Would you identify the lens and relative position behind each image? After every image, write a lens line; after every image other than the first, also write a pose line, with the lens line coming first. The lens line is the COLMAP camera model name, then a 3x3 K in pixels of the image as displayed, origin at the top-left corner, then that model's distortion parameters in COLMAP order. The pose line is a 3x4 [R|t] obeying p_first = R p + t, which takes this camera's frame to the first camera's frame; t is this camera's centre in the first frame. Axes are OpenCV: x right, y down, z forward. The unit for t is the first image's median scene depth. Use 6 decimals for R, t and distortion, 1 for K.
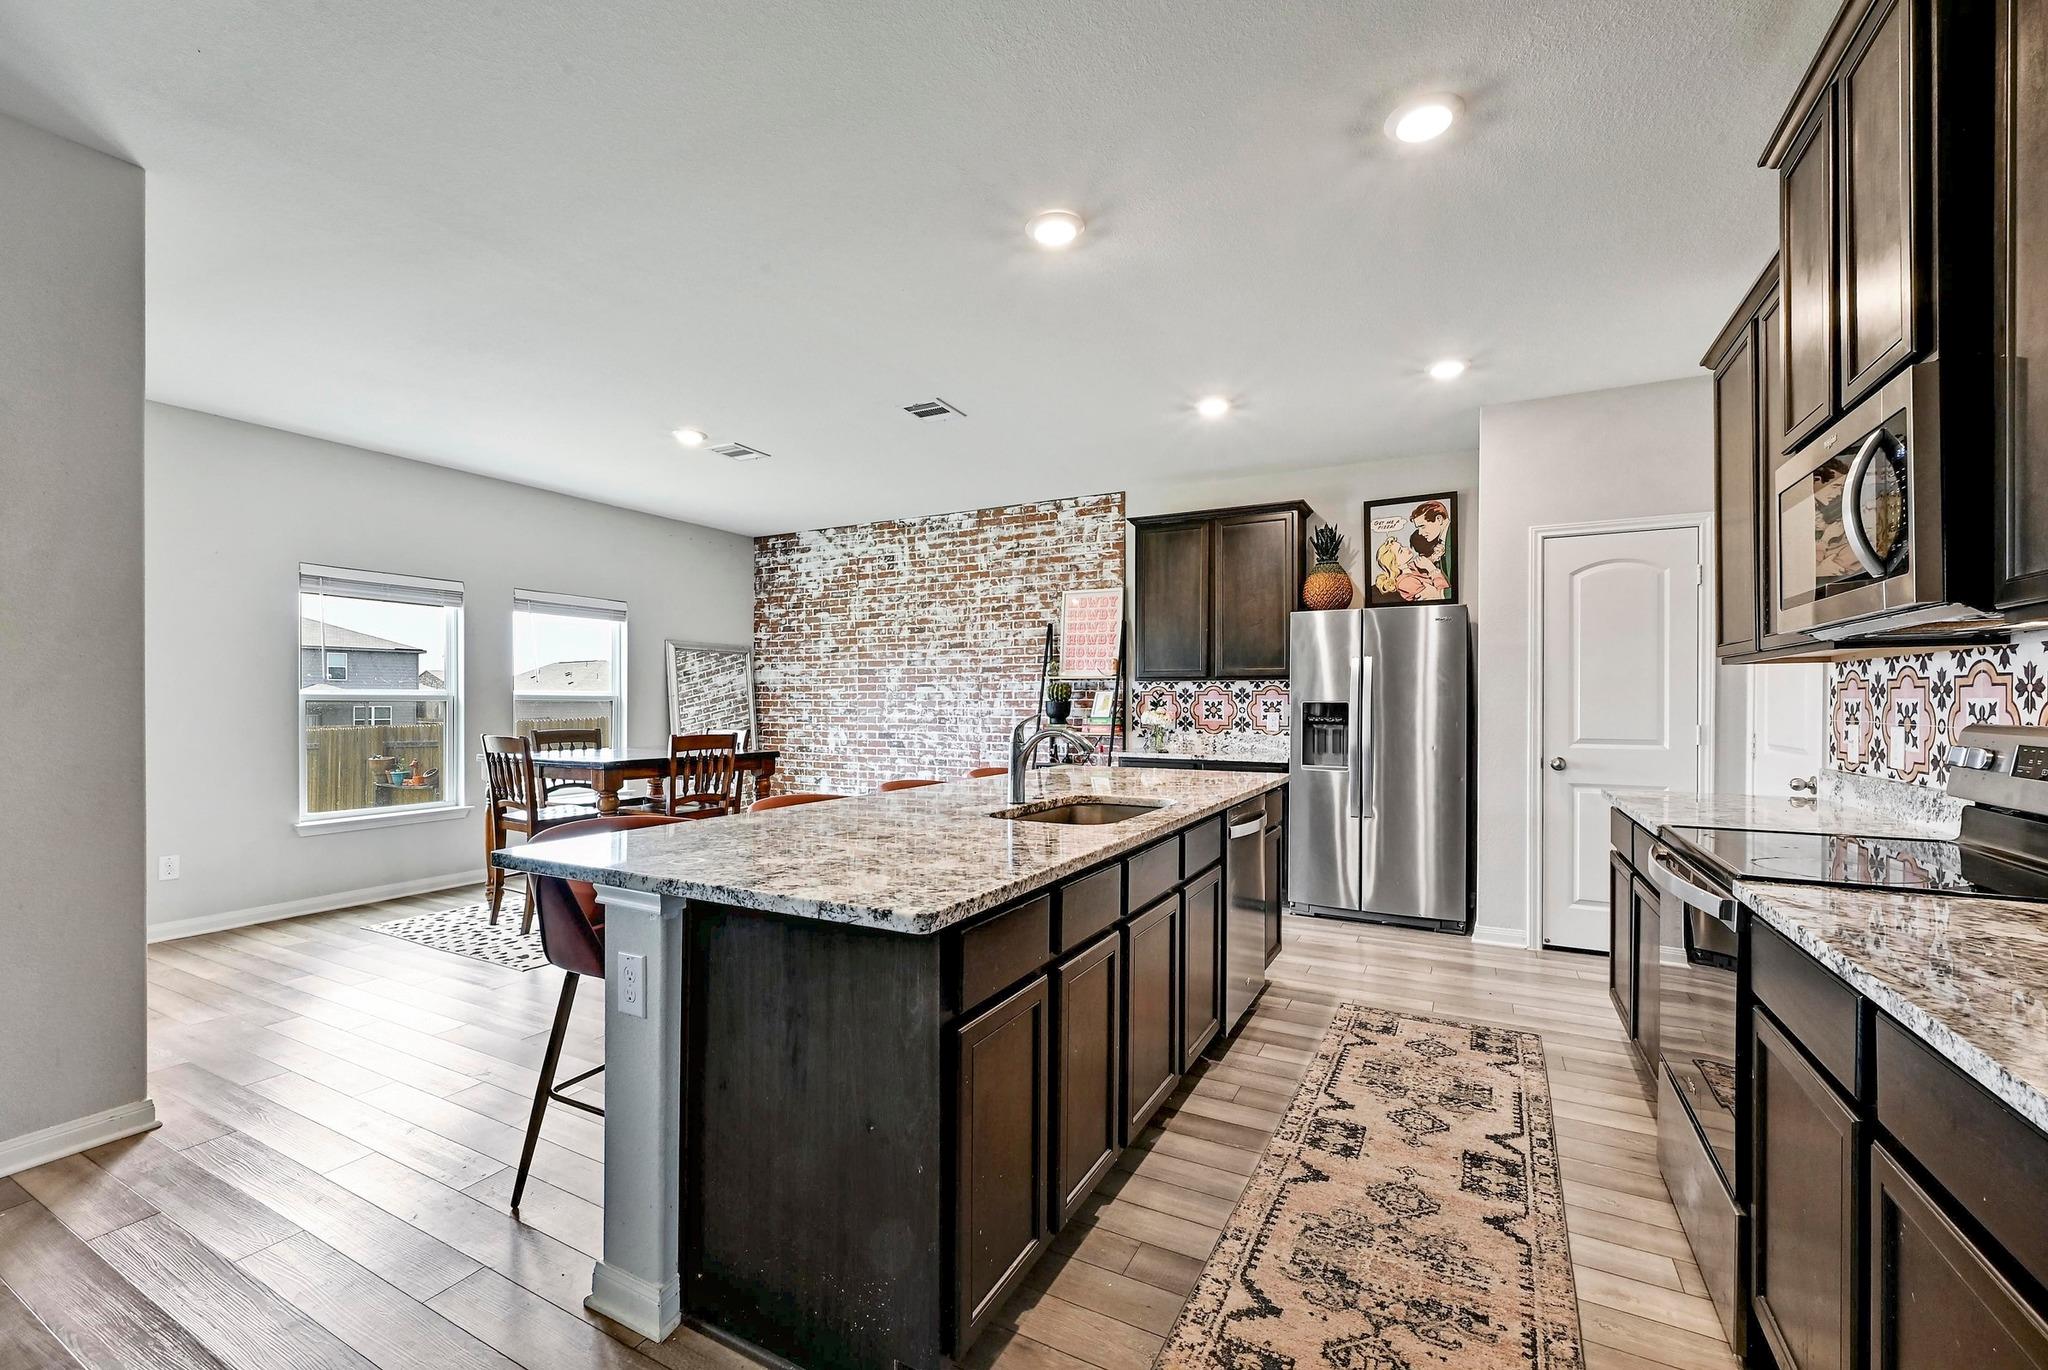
lens RADIAL K [[844.4, 0, 1021.5], [0, 844.4, 703.2], [0, 0, 1]] dist [-0.002869, -0.000326]
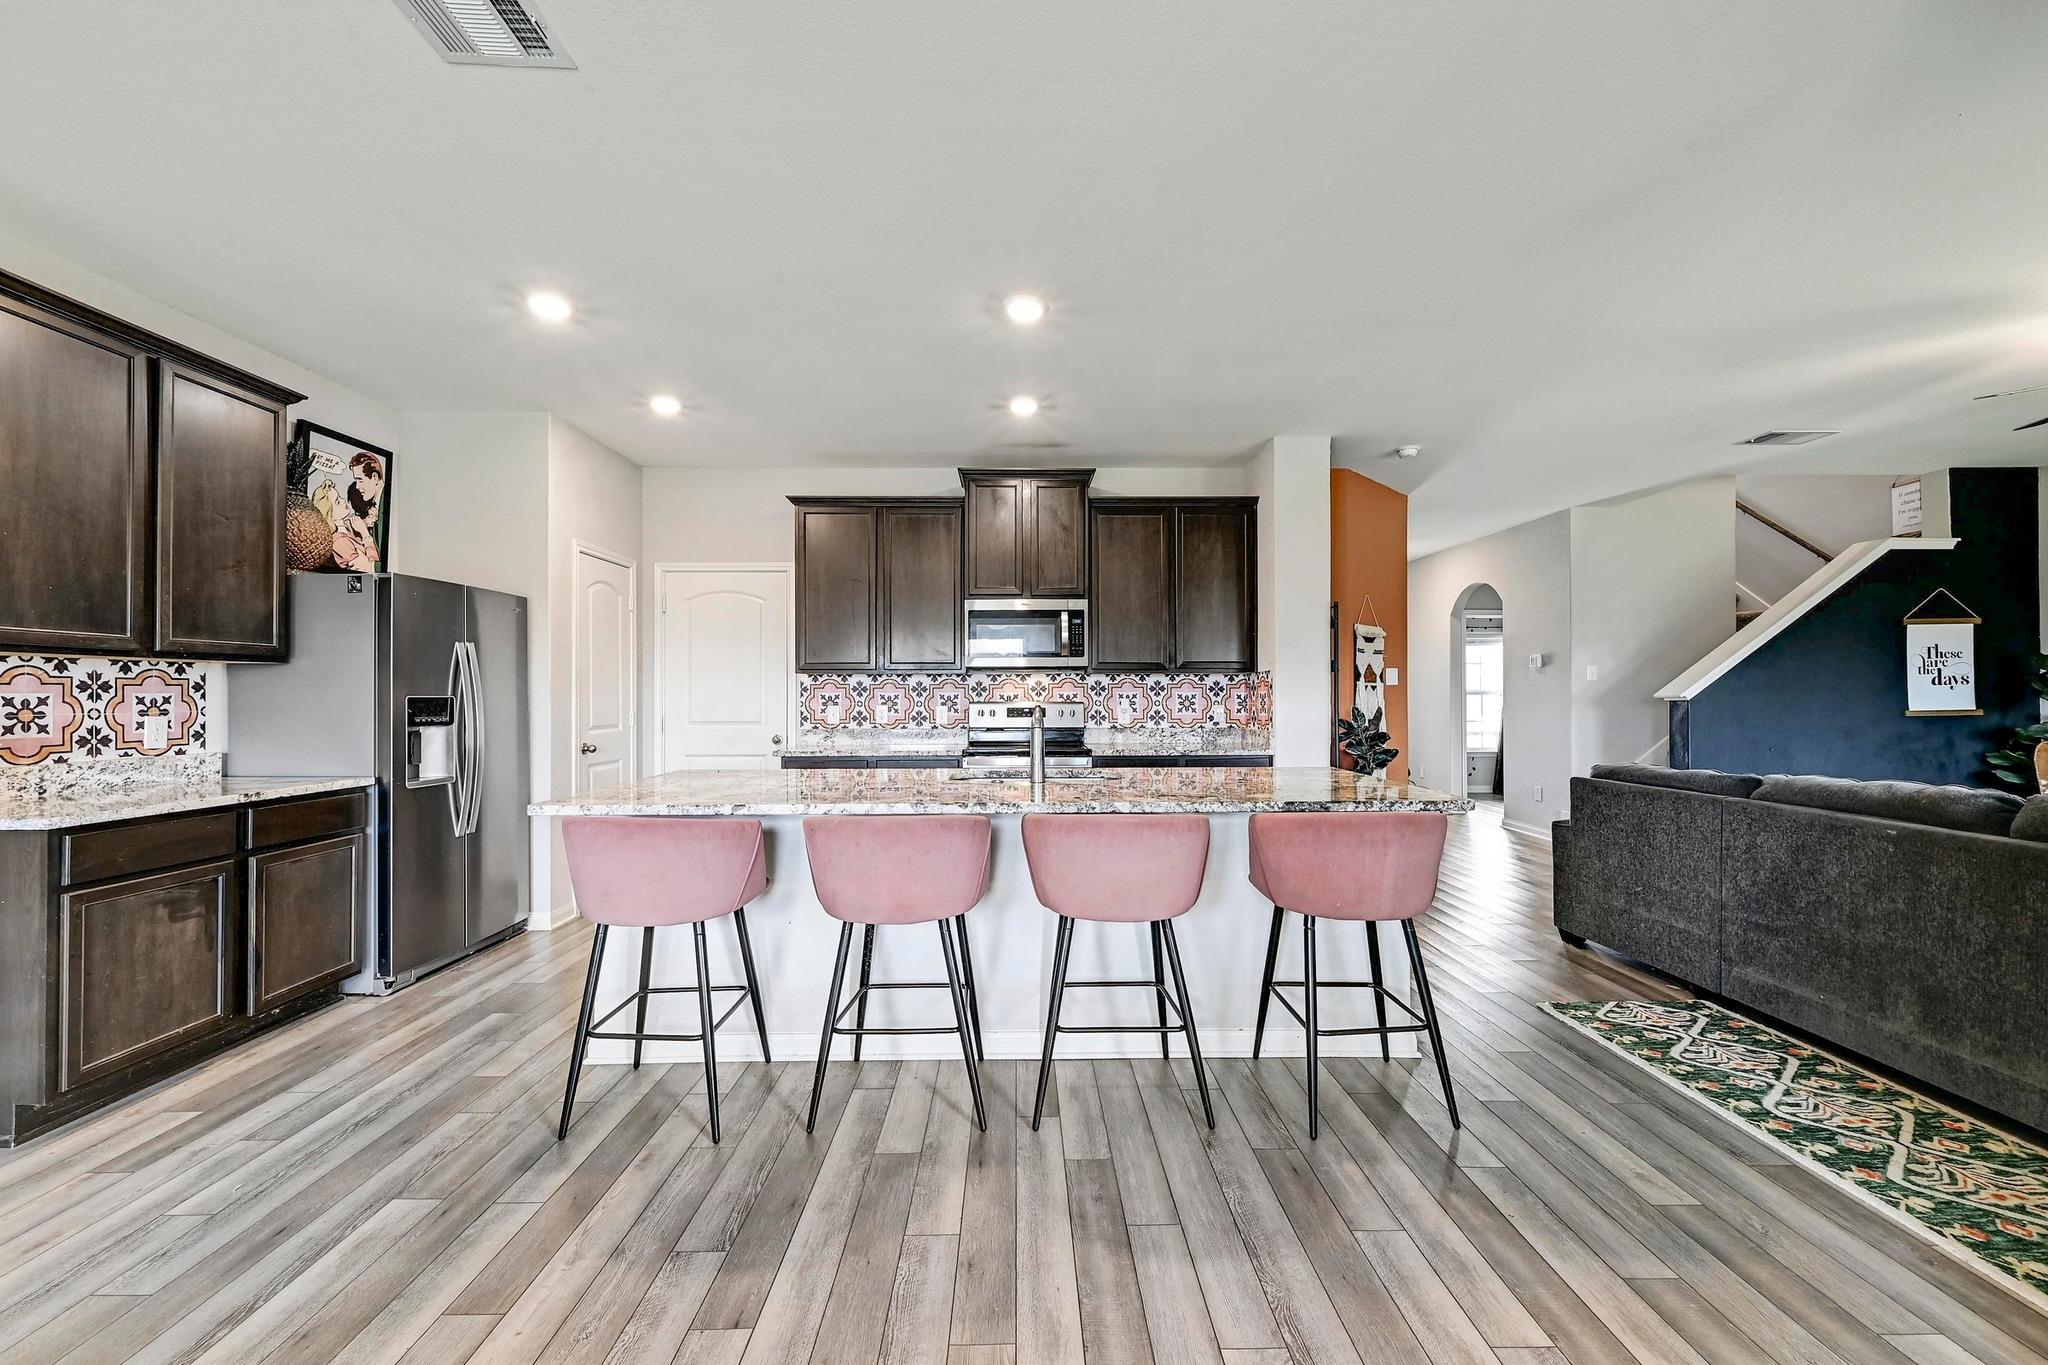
lens RADIAL K [[807.4, 0, 1026.2], [0, 807.4, 689.7], [0, 0, 1]] dist [-0.001028, -0.000274]
pose [[-0.482276, 0.003555, 0.876012, -0.397467], [0.003705, 0.999991, -0.002018, -0.003189], [-0.876012, 0.002272, -0.482285, 0.634478]]
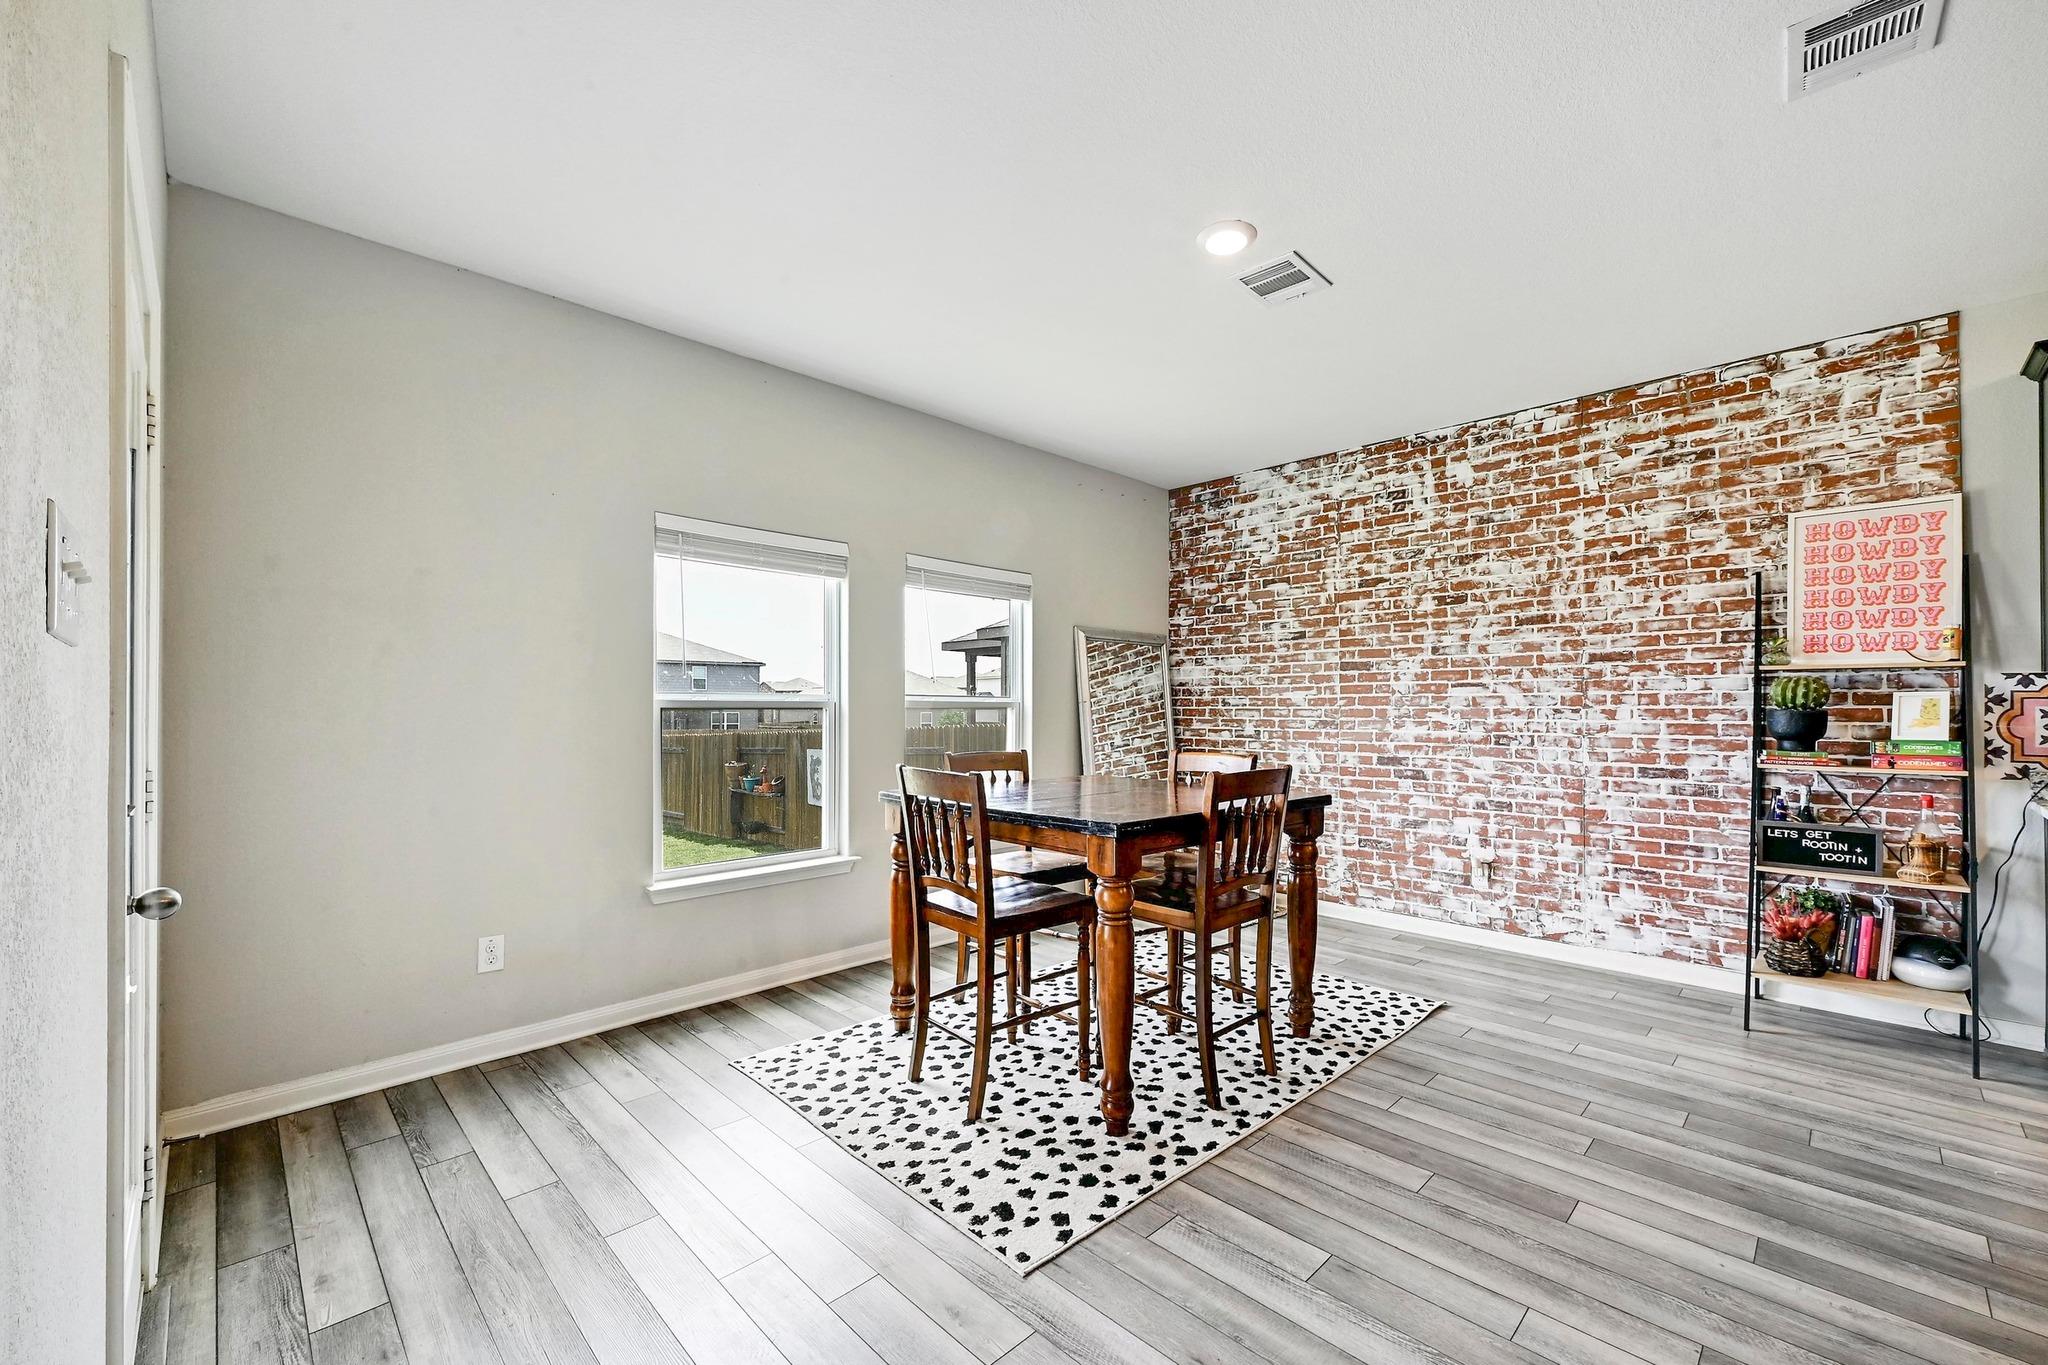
lens RADIAL K [[824.3, 0, 1035.8], [0, 824.3, 702.0], [0, 0, 1]] dist [-0.001809, -0.000312]
pose [[0.956819, -0.001888, -0.290677, -0.258915], [-0.000820, 0.999957, -0.009194, -0.001932], [0.290682, 0.009036, 0.956777, 0.319236]]
